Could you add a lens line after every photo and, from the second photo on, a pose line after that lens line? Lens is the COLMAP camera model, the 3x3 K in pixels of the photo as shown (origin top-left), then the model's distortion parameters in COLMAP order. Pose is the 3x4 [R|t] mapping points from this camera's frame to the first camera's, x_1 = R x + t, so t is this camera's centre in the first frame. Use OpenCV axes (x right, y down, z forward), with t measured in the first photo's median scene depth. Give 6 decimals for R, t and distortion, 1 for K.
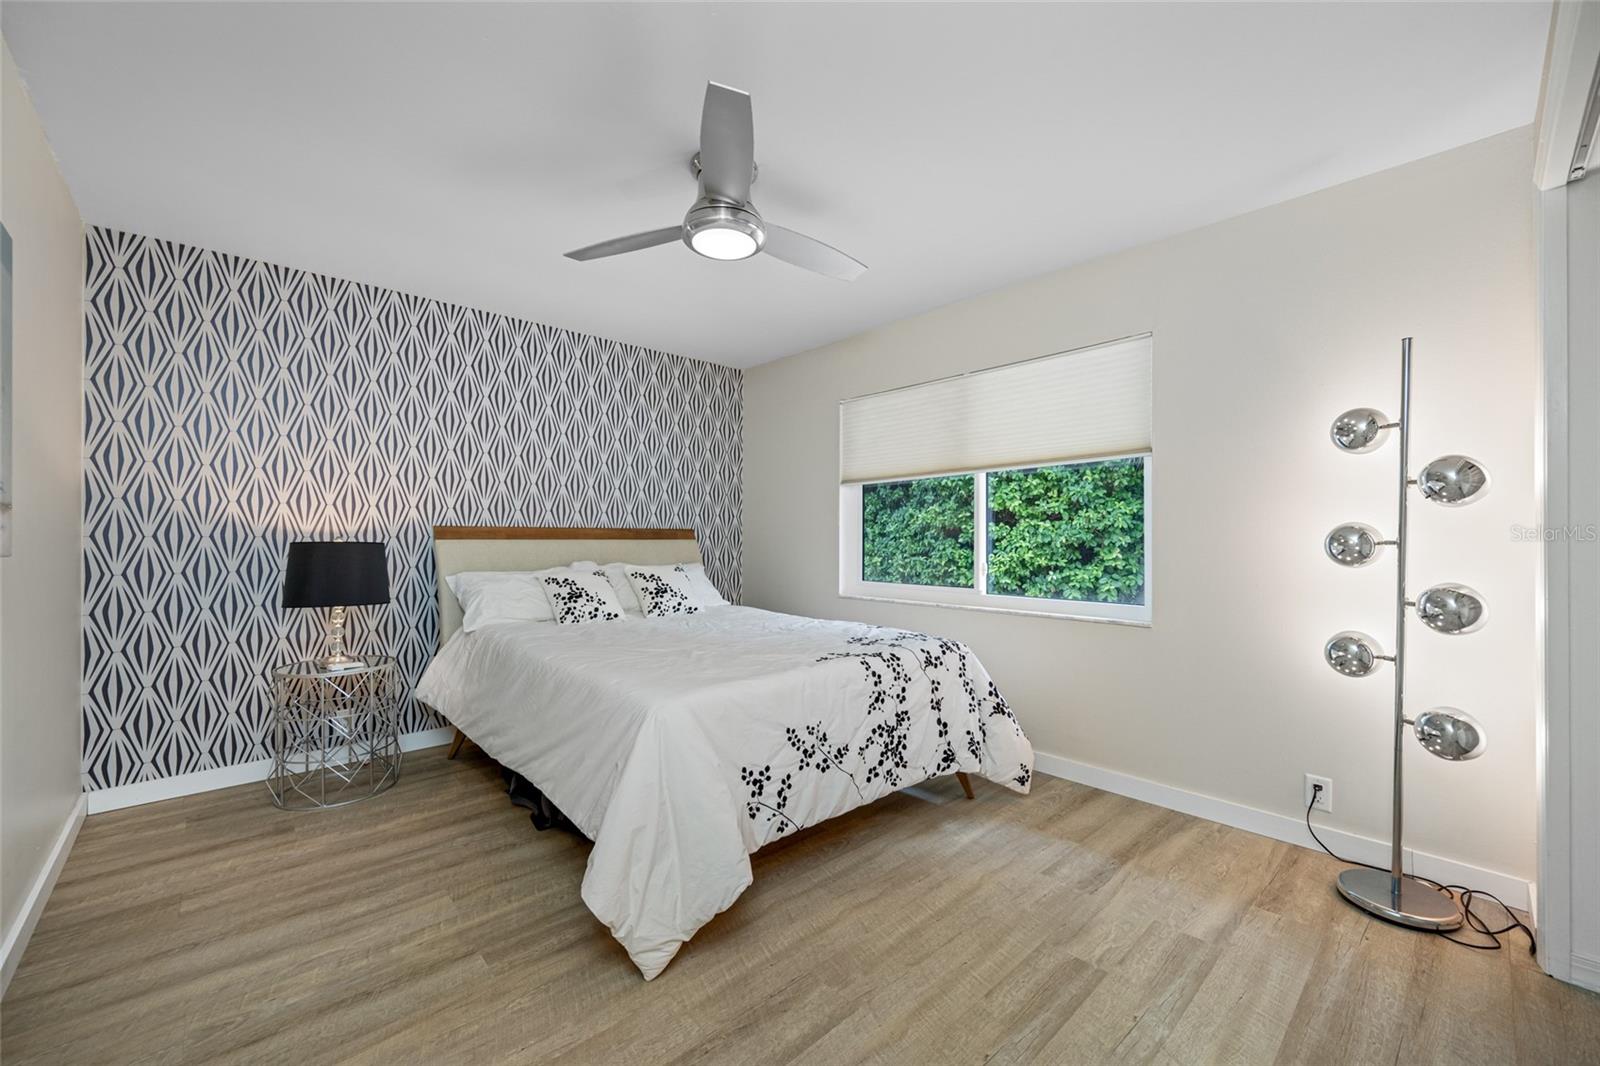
lens RADIAL K [[629.4, 0, 801.0], [0, 629.4, 536.3], [0, 0, 1]] dist [-0.002504, 0.000075]
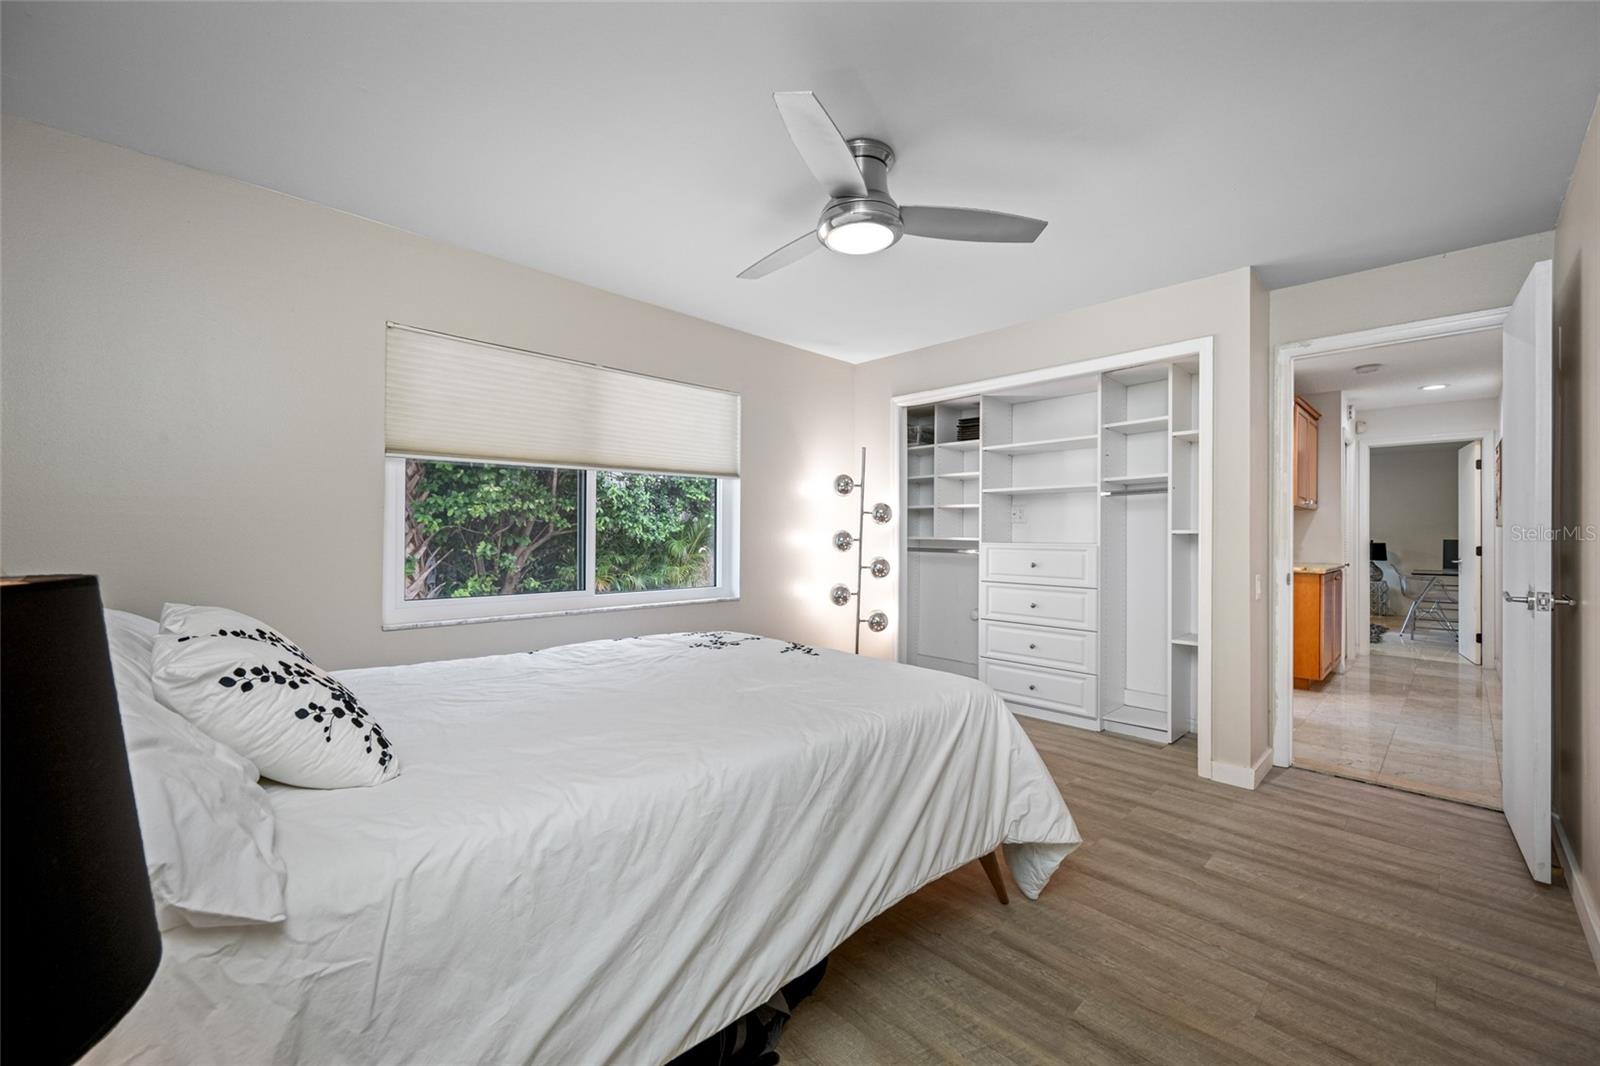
lens RADIAL K [[629.4, 0, 800.8], [0, 629.4, 533.6], [0, 0, 1]] dist [-0.002504, 0.000075]
pose [[-0.017987, -0.002083, 0.999836, -1.178255], [-0.008900, 0.999959, 0.001924, -0.012866], [-0.999799, -0.008864, -0.018005, 1.190639]]
